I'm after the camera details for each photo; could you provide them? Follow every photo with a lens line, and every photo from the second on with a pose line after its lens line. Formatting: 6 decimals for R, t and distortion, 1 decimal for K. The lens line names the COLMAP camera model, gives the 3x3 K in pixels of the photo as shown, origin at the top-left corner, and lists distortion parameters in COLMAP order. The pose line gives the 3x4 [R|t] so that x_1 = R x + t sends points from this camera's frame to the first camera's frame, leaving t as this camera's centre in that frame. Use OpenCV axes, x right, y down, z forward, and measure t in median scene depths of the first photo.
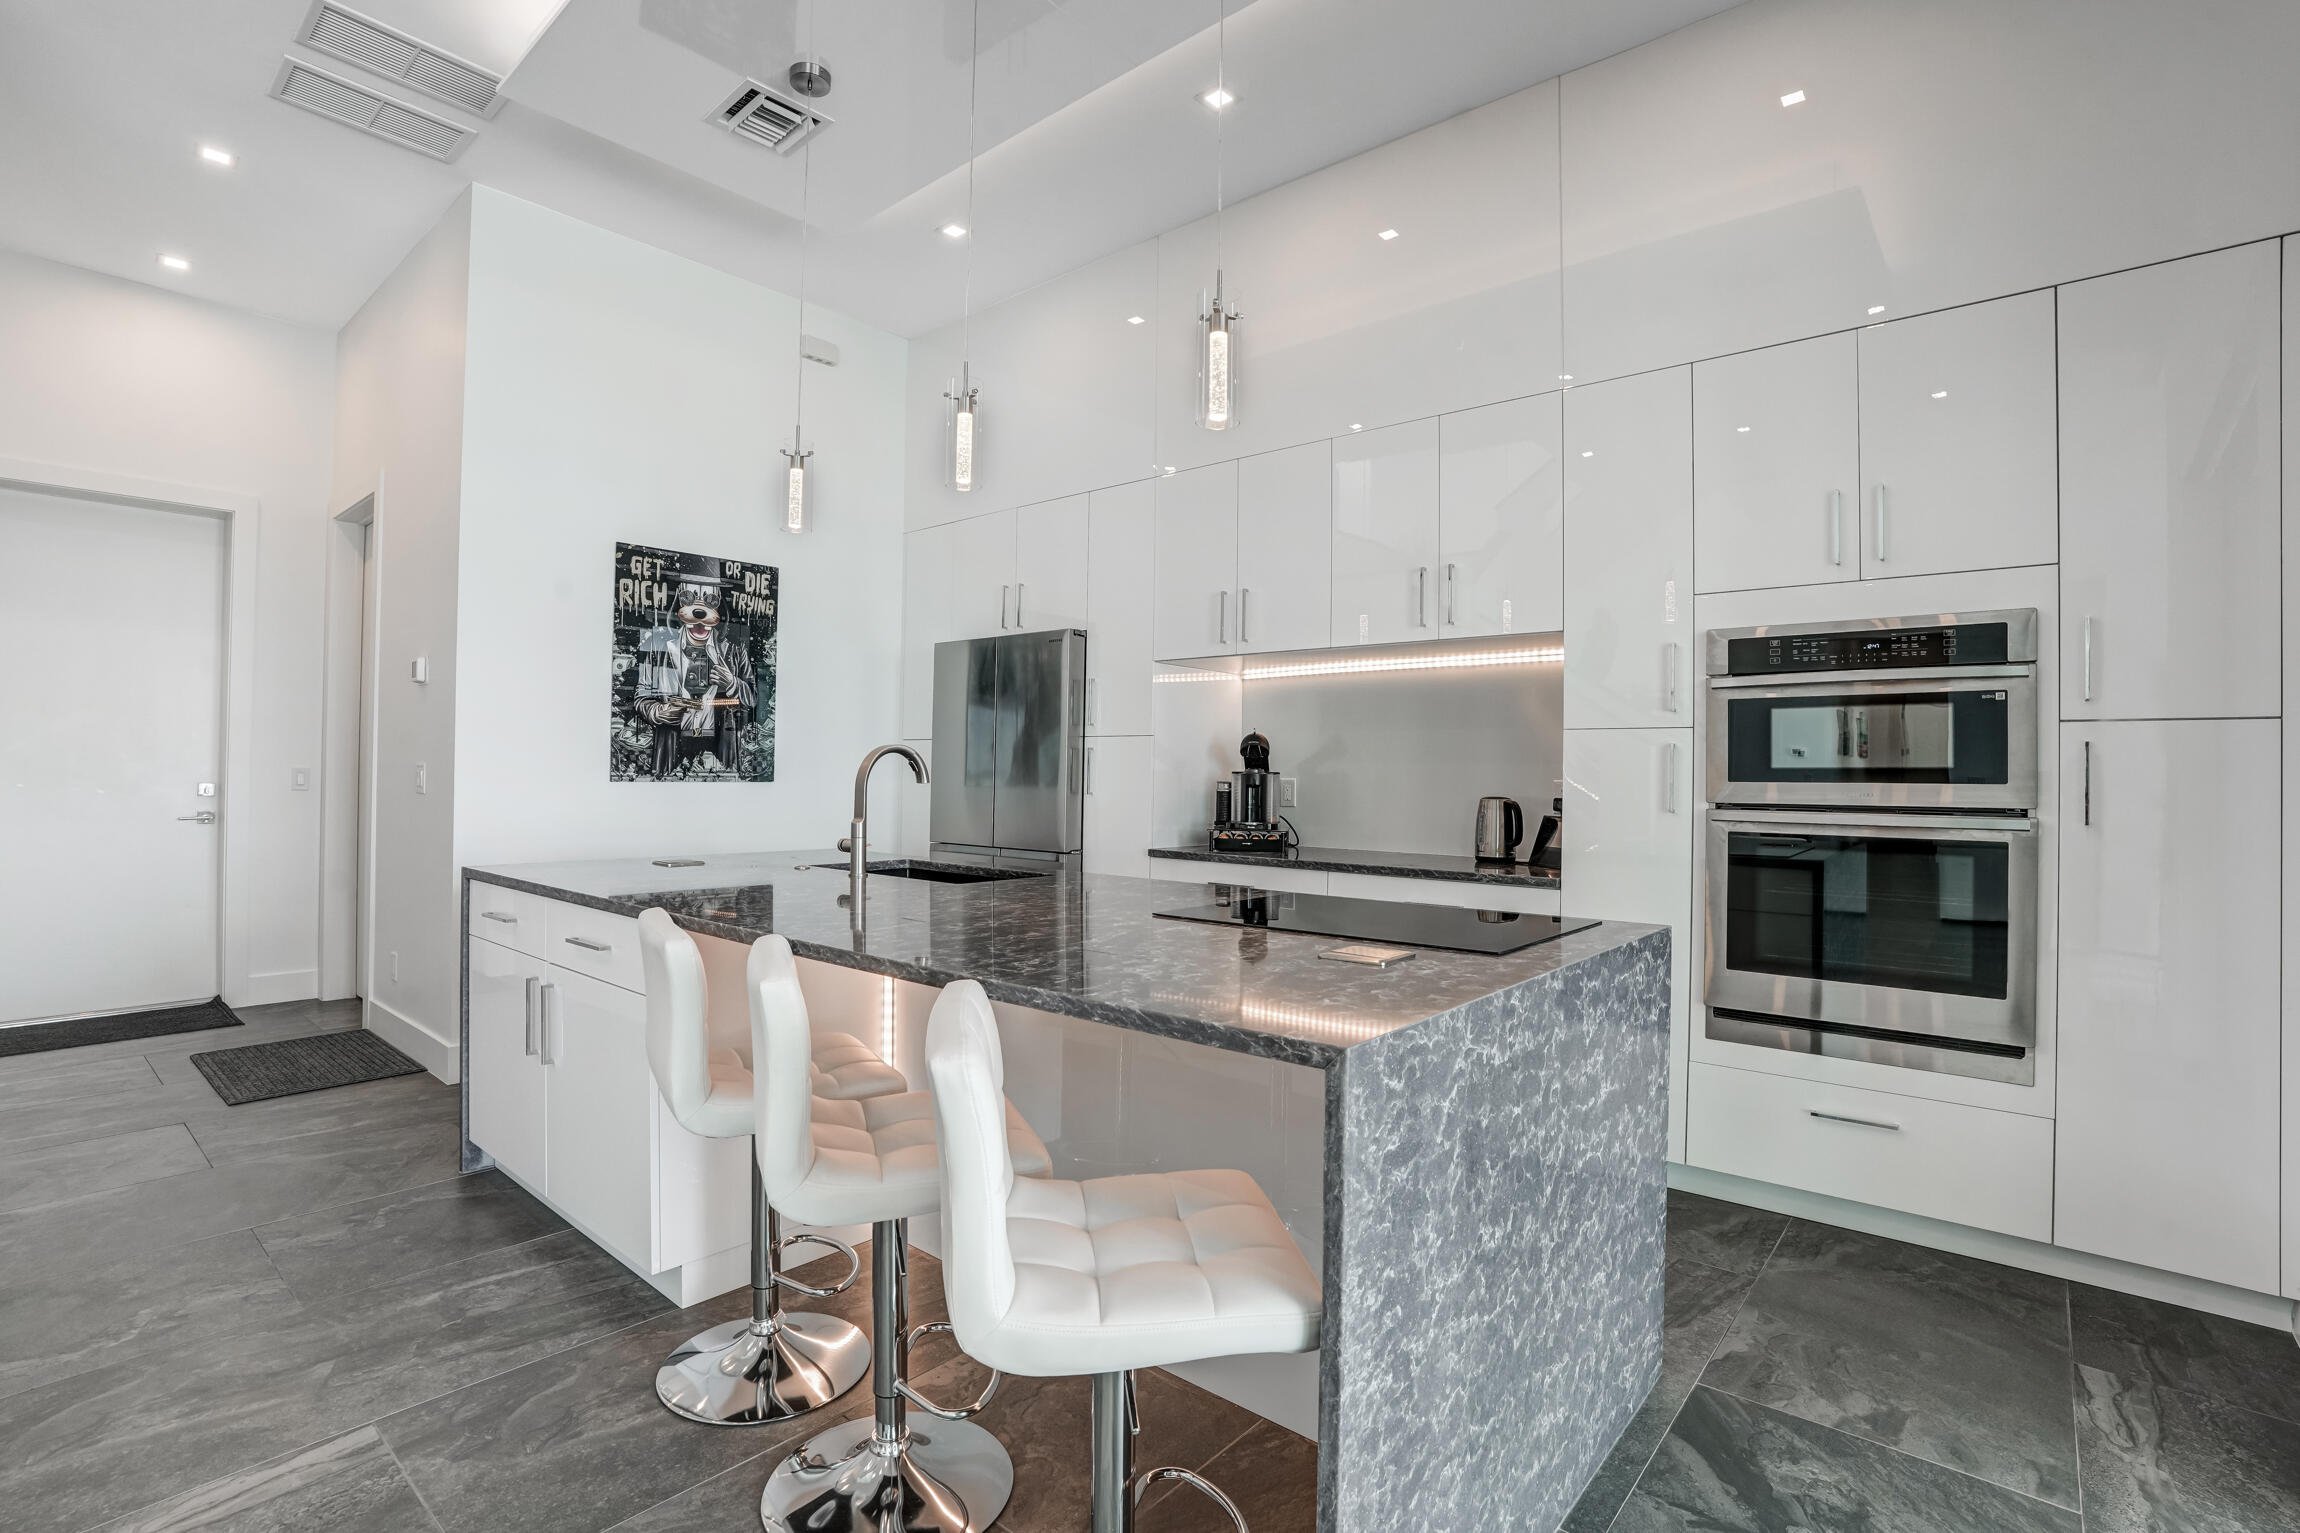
lens RADIAL K [[1070.5, 0, 1150.0], [0, 1070.5, 766.5], [0, 0, 1]] dist [-0.069332, 0.024891]
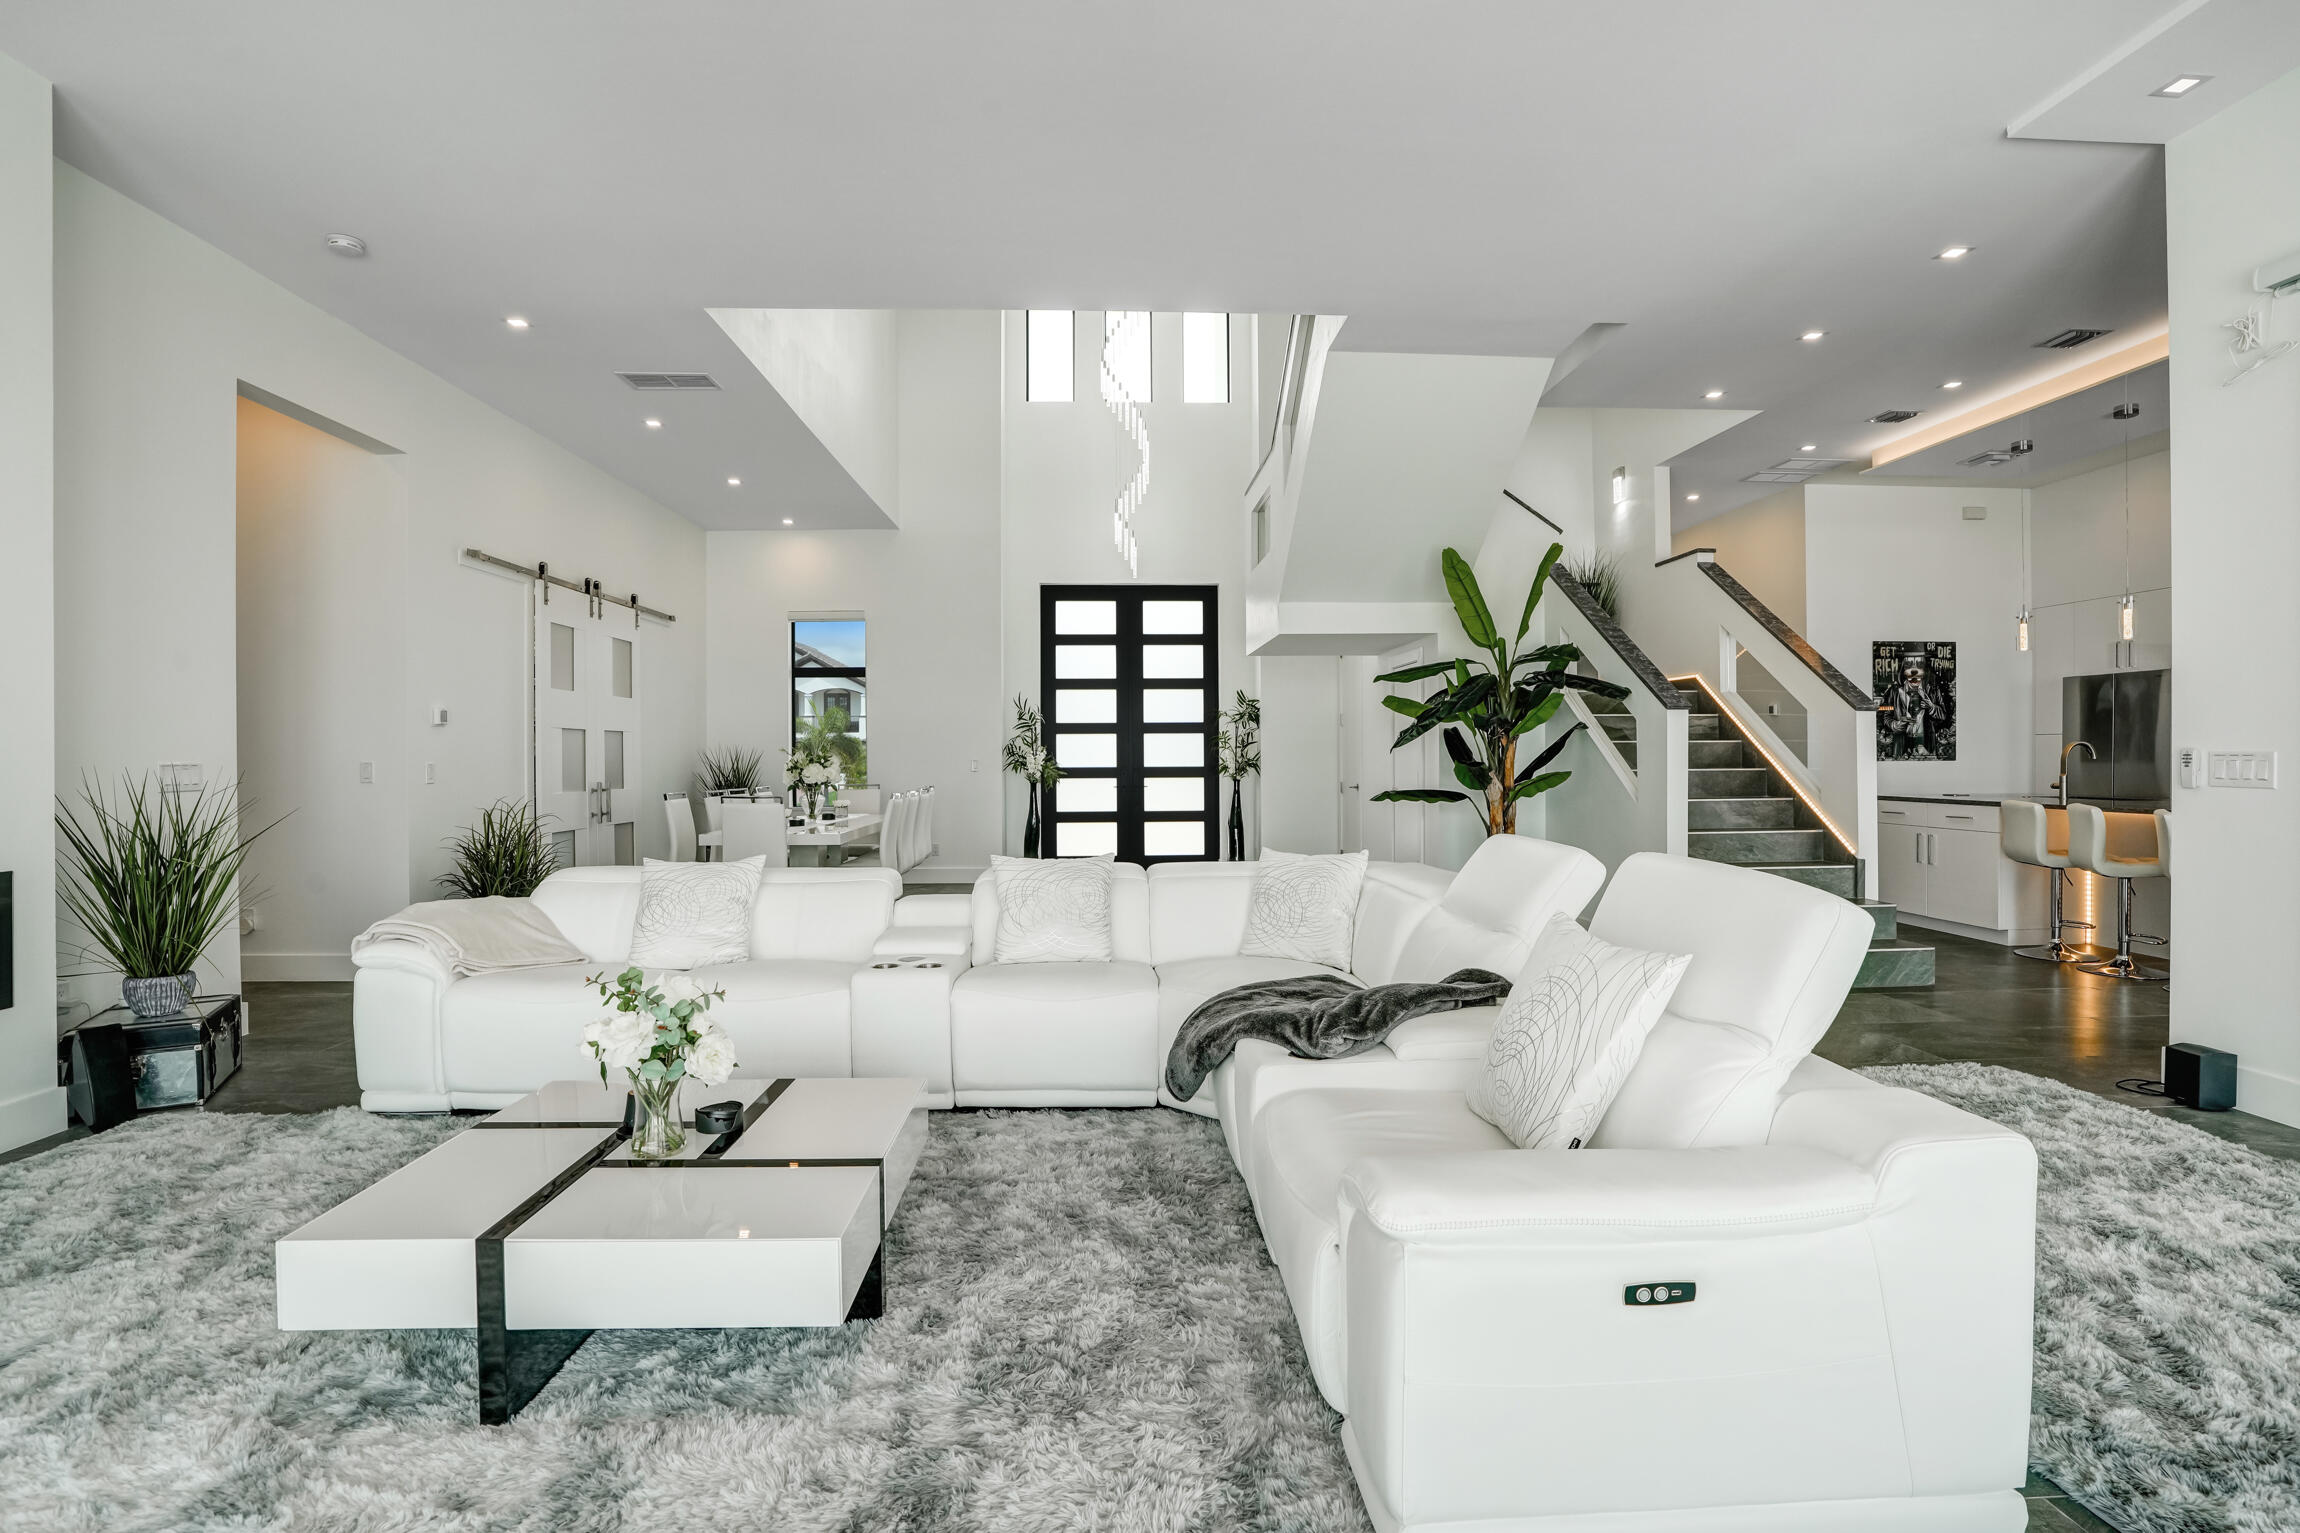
lens RADIAL K [[1070.5, 0, 1150.0], [0, 1070.5, 766.5], [0, 0, 1]] dist [-0.069332, 0.024891]
pose [[0.680919, -0.008718, -0.732307, 0.003981], [0.016606, 0.999856, 0.003537, -0.004603], [0.732171, -0.014569, 0.680965, -1.318038]]
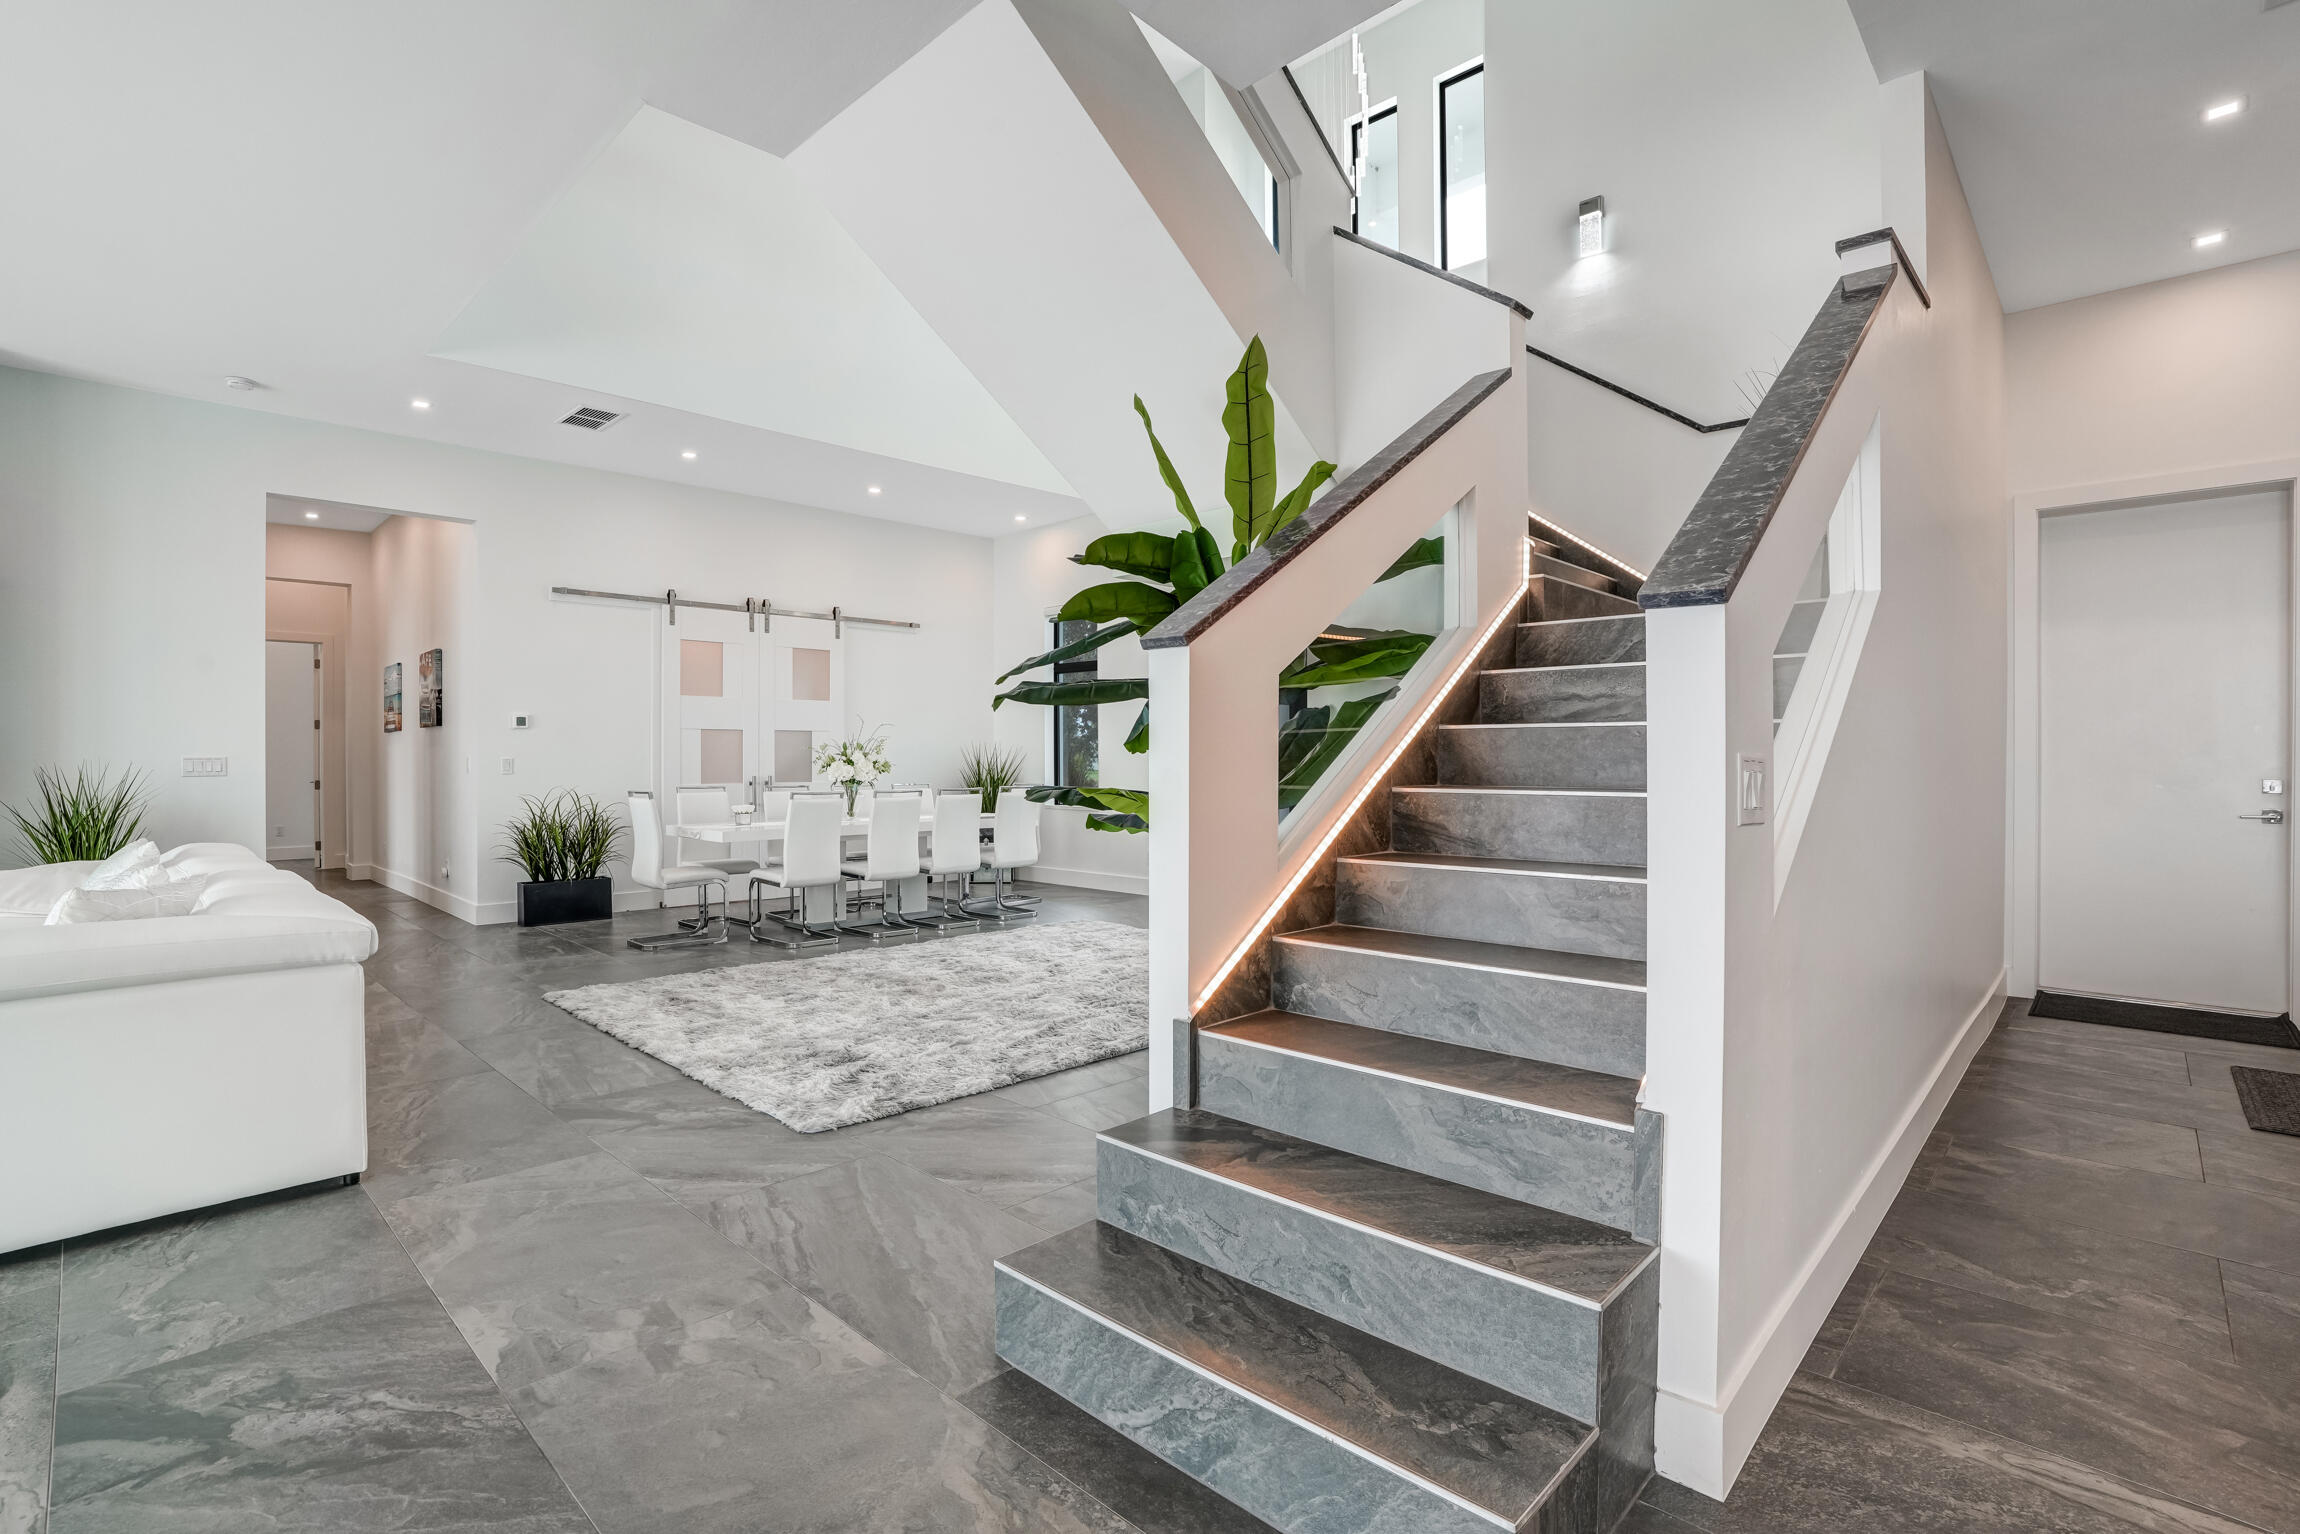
lens RADIAL K [[1061.1, 0, 1153.3], [0, 1061.1, 768.0], [0, 0, 1]] dist [-0.068726, 0.024147]
pose [[-0.047361, -0.000991, -0.998877, 0.048259], [0.004850, 0.999987, -0.001222, 0.002304], [0.998866, -0.004902, -0.047355, 0.048773]]
